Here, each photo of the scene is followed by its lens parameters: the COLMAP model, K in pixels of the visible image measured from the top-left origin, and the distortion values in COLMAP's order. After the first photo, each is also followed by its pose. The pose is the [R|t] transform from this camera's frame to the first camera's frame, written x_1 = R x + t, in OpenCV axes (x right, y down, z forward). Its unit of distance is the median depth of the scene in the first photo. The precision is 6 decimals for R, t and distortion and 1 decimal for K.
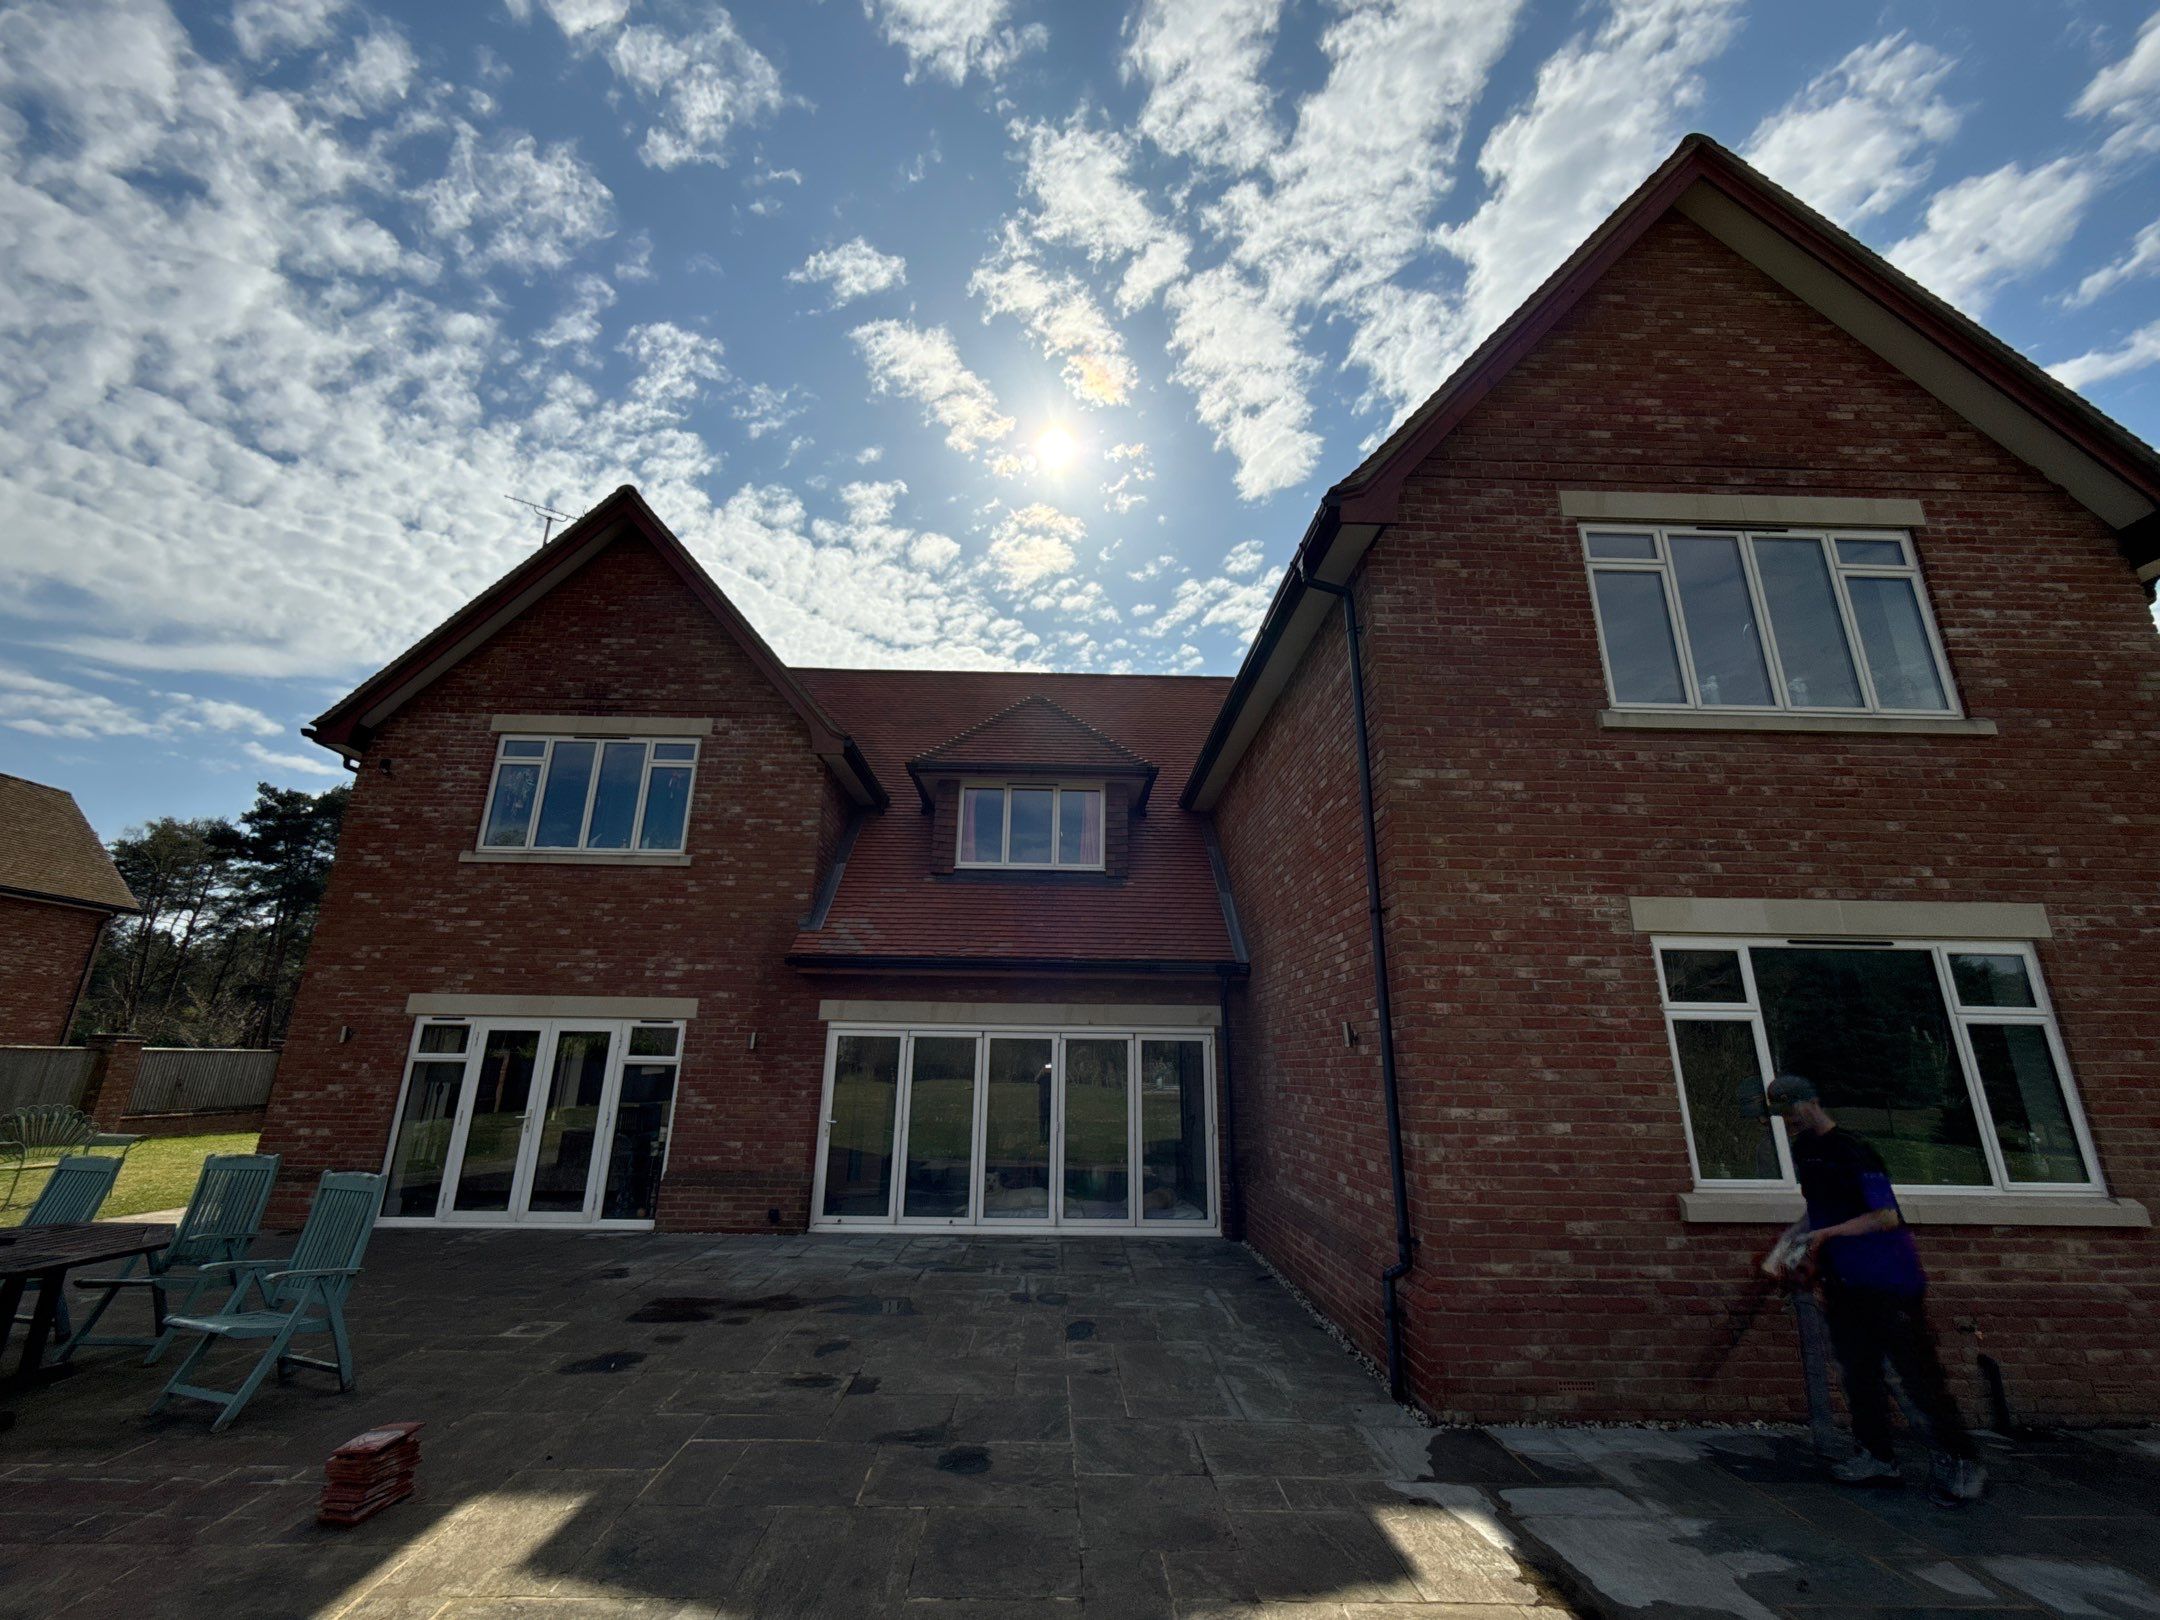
lens RADIAL K [[886.5, 0, 1080.3], [0, 886.5, 812.7], [0, 0, 1]] dist [0.004354, 0.000053]
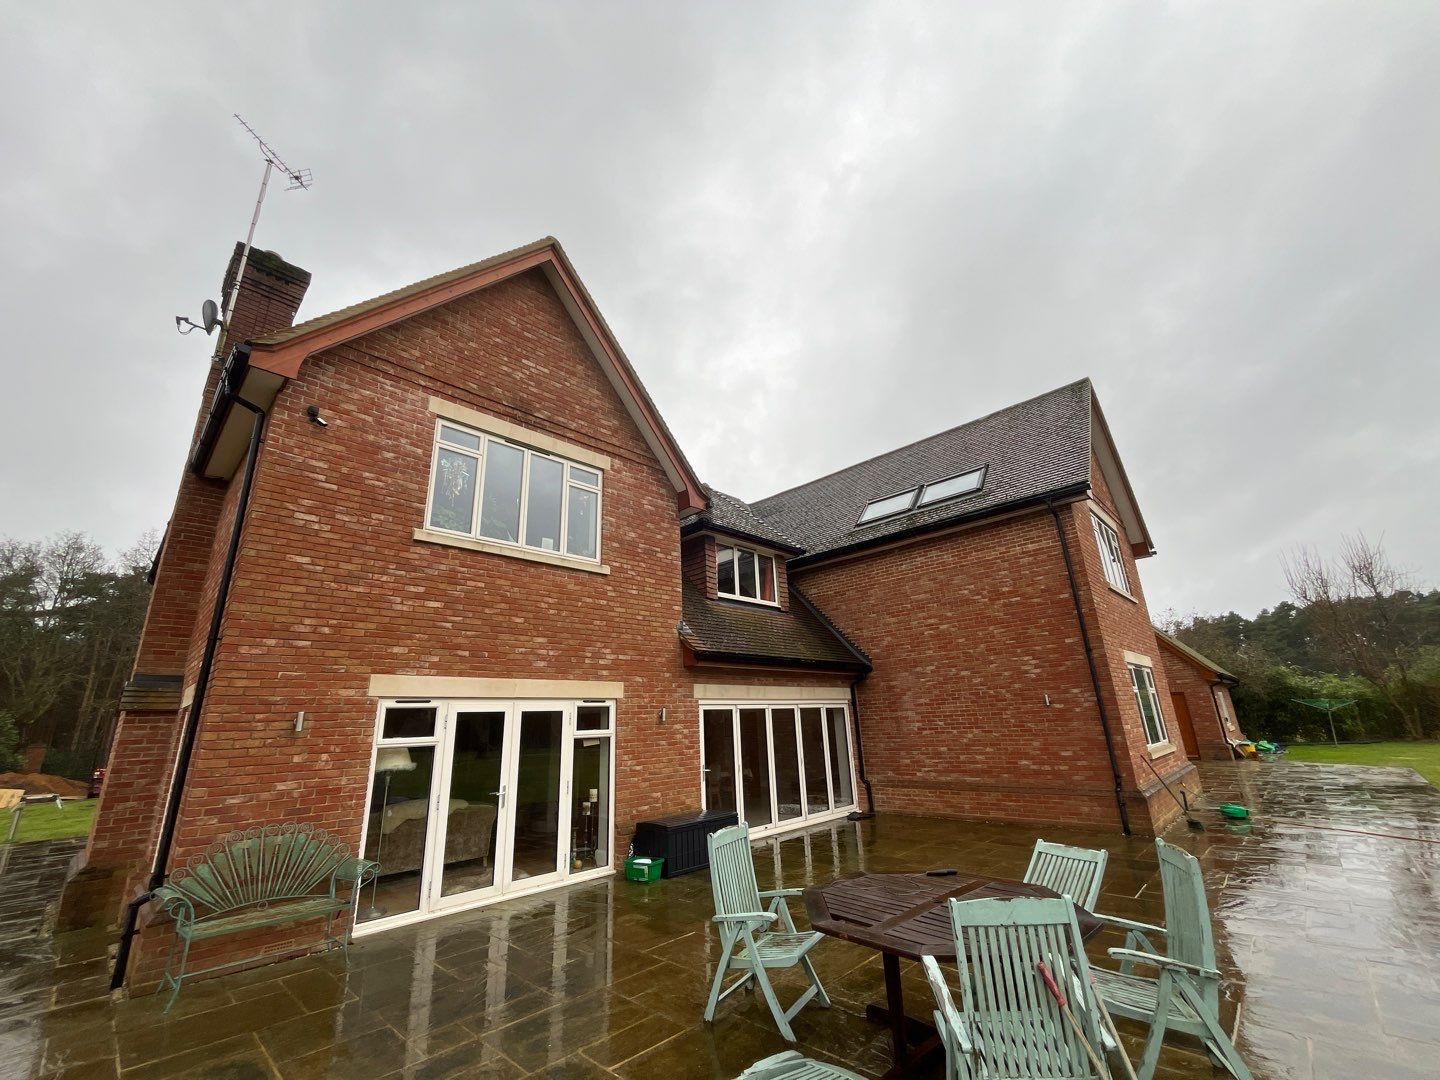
lens RADIAL K [[591.0, 0, 720.2], [0, 591.0, 541.8], [0, 0, 1]] dist [0.004354, 0.000053]
pose [[0.705970, 0.170324, 0.687456, -0.928722], [-0.156564, 0.984169, -0.083057, 0.060860], [-0.690720, -0.048996, 0.721460, 0.307051]]
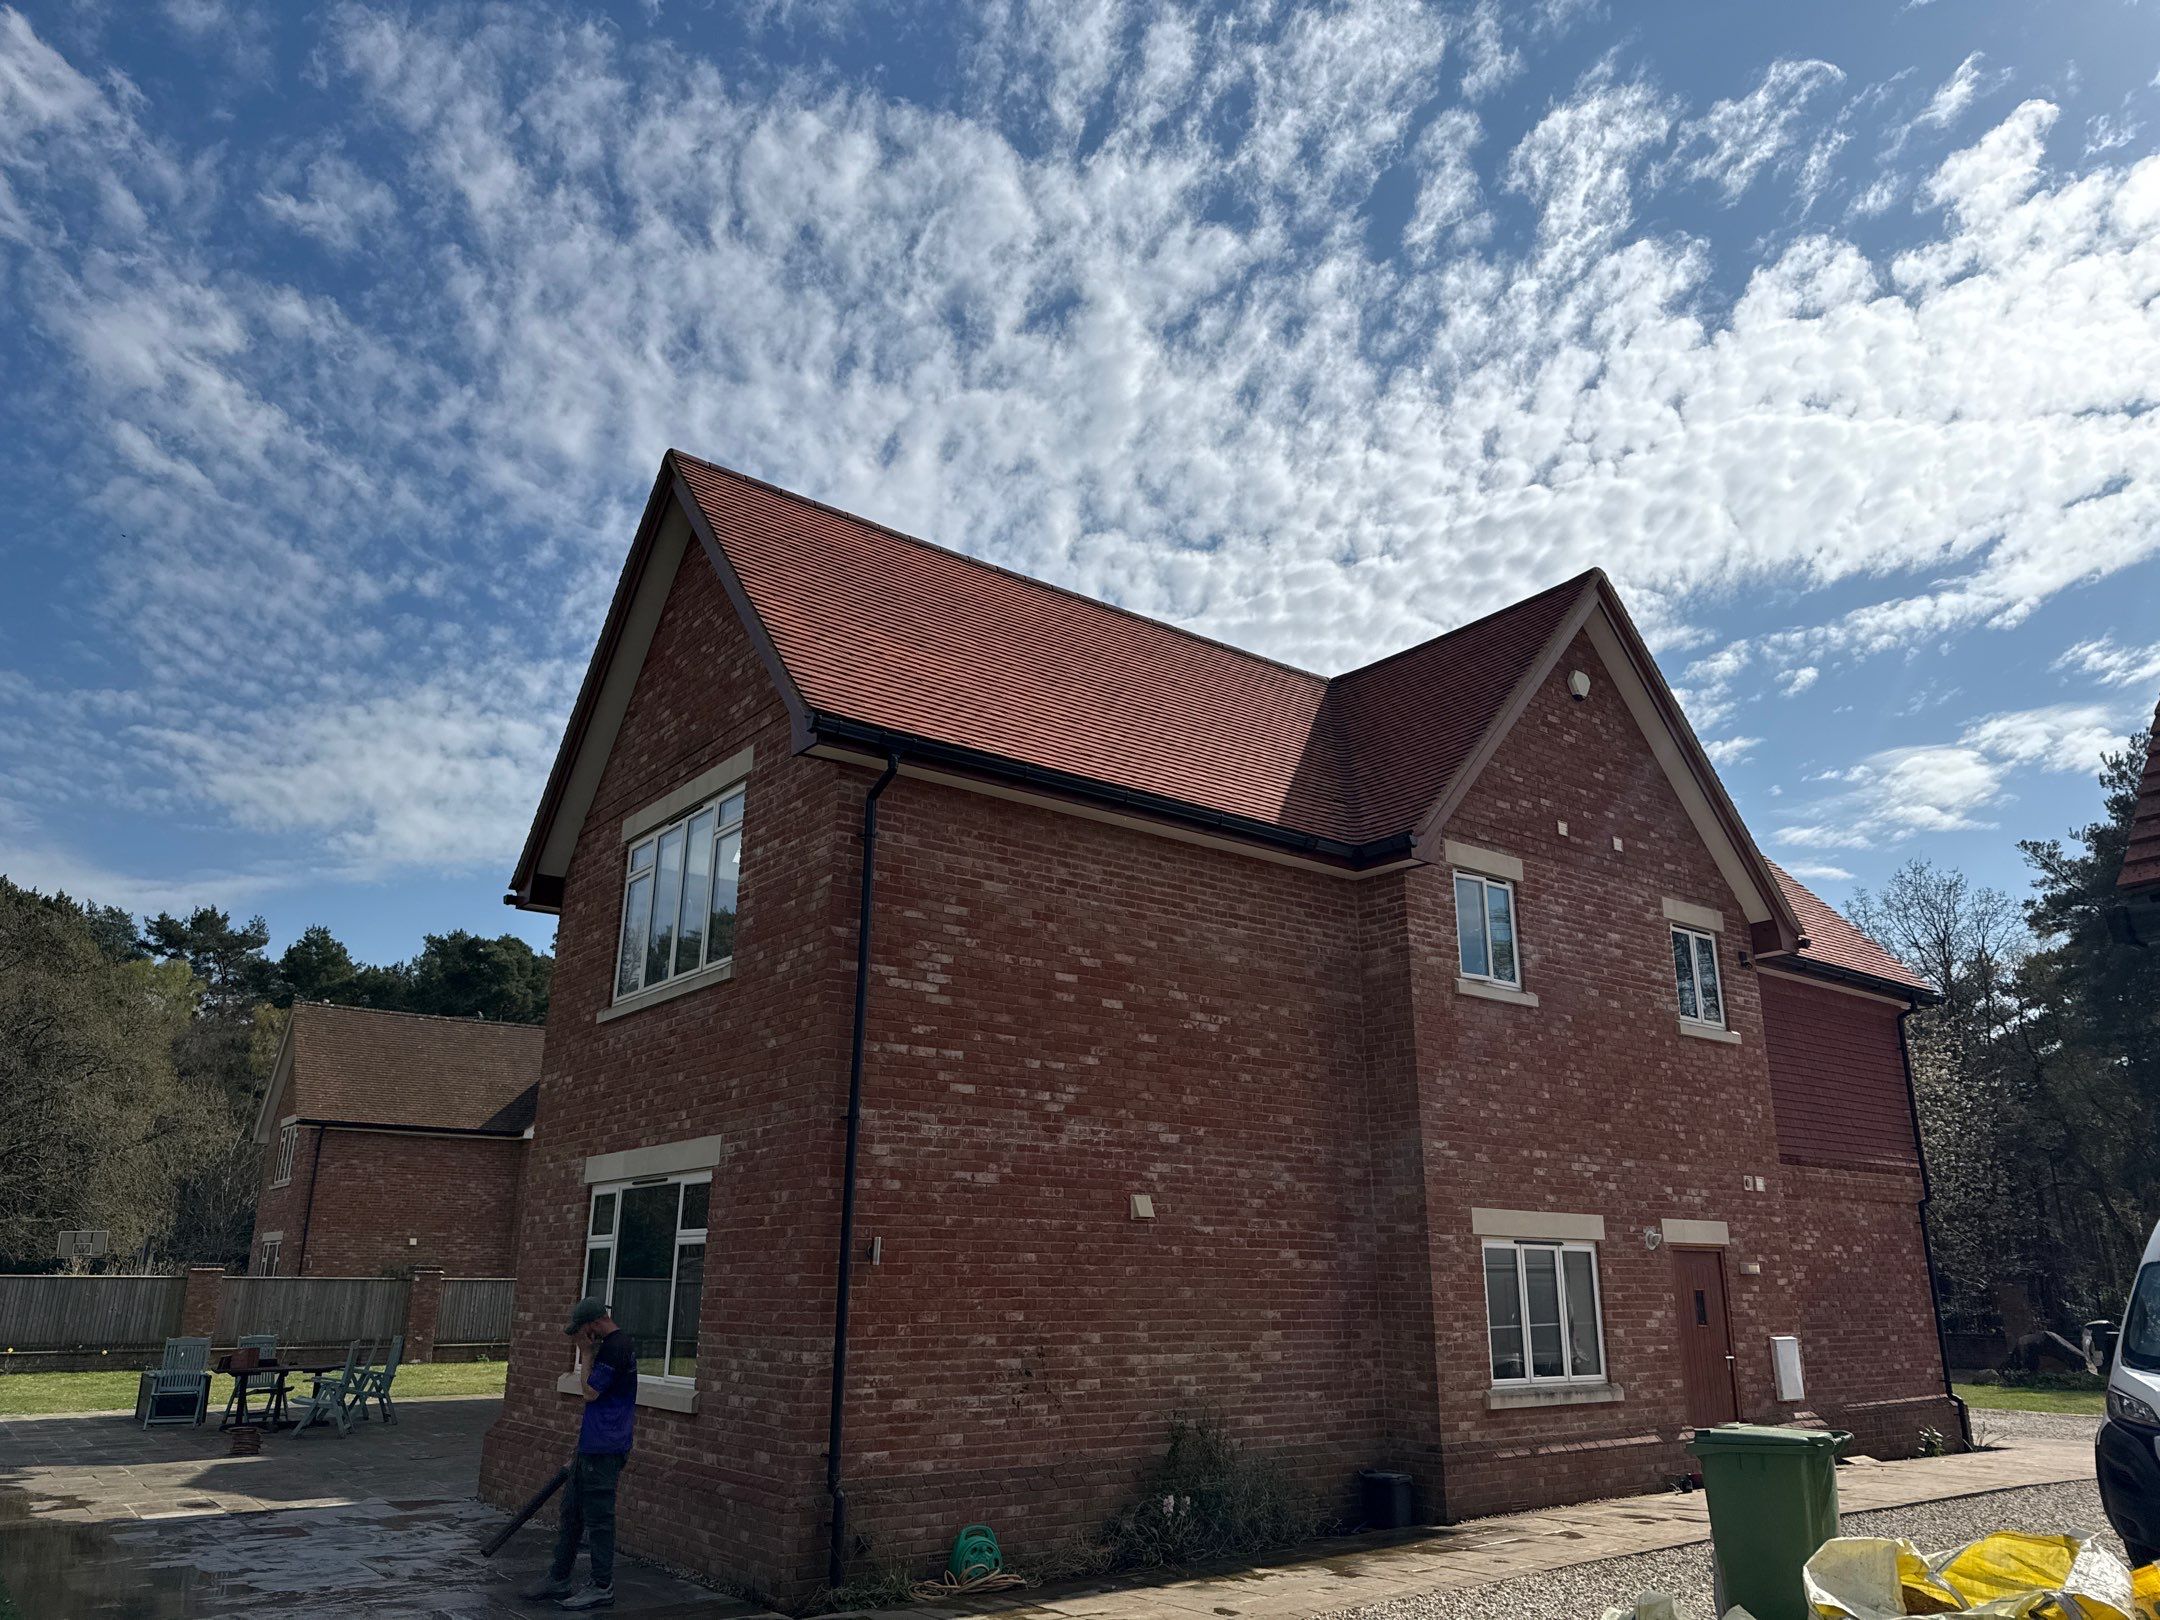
lens RADIAL K [[1501.8, 0, 1099.7], [0, 1501.8, 813.4], [0, 0, 1]] dist [0.144778, -0.275670]
pose [[0.590730, -0.245226, -0.768702, 1.719613], [0.233940, 0.963829, -0.127697, 0.039725], [0.772212, -0.104396, 0.626730, 0.114855]]
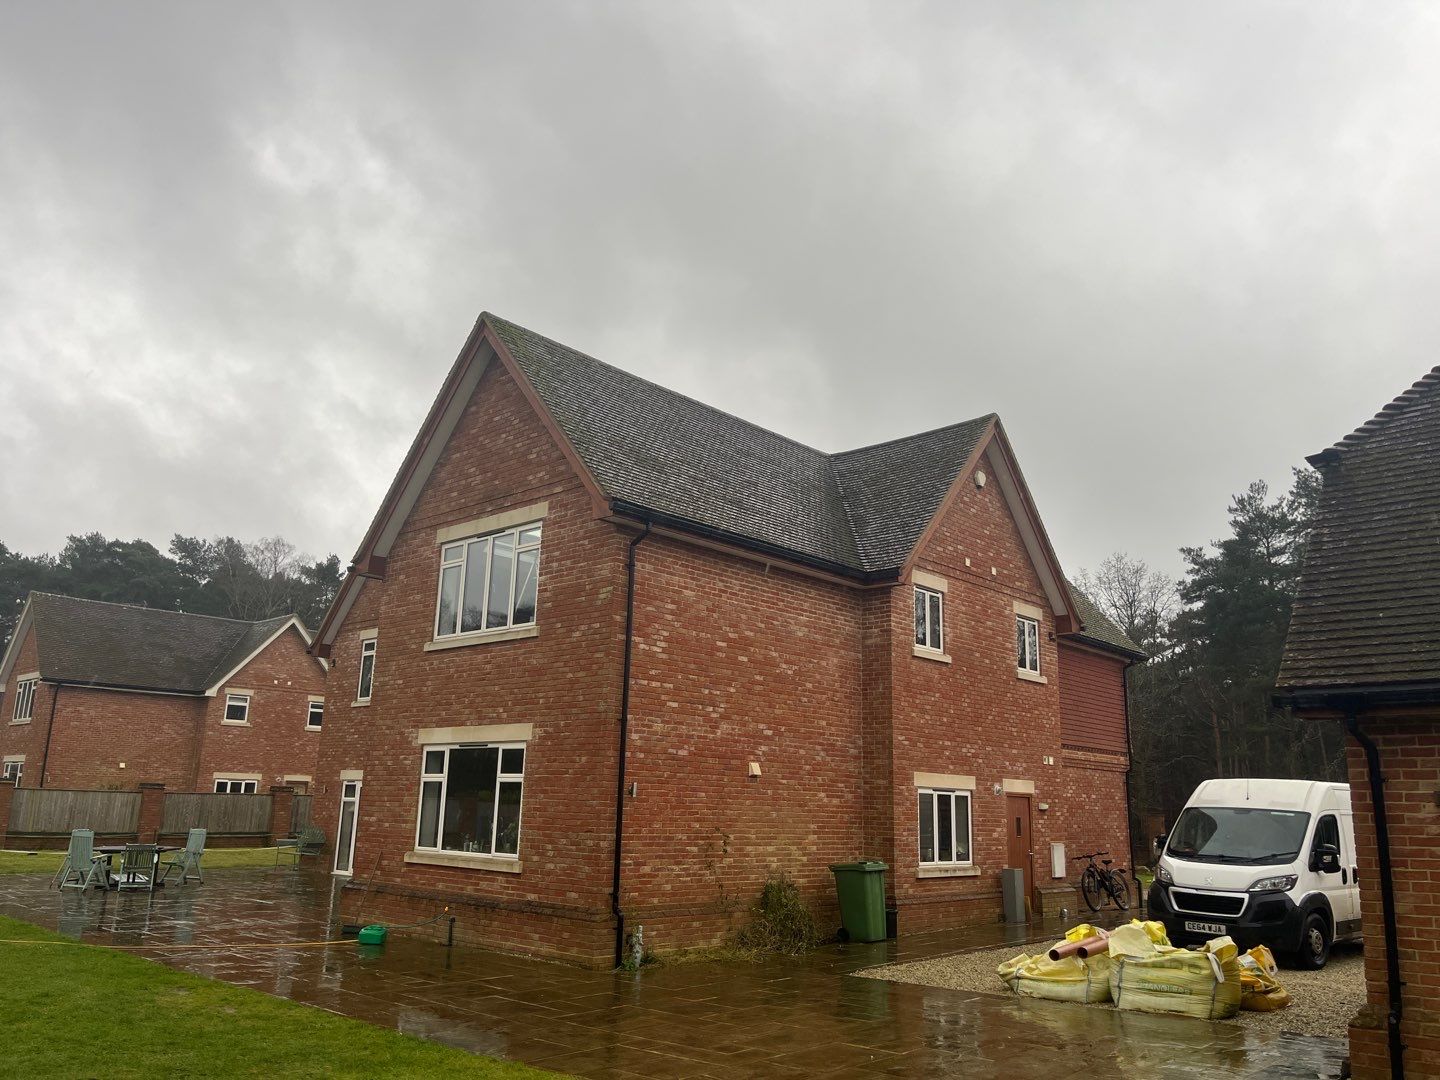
lens RADIAL K [[1086.9, 0, 712.8], [0, 1086.9, 548.2], [0, 0, 1]] dist [0.053087, -0.071784]
pose [[0.709964, -0.152535, -0.687520, 1.835565], [0.183900, 0.982544, -0.028086, -0.084781], [0.679802, -0.106495, 0.725622, -0.288033]]
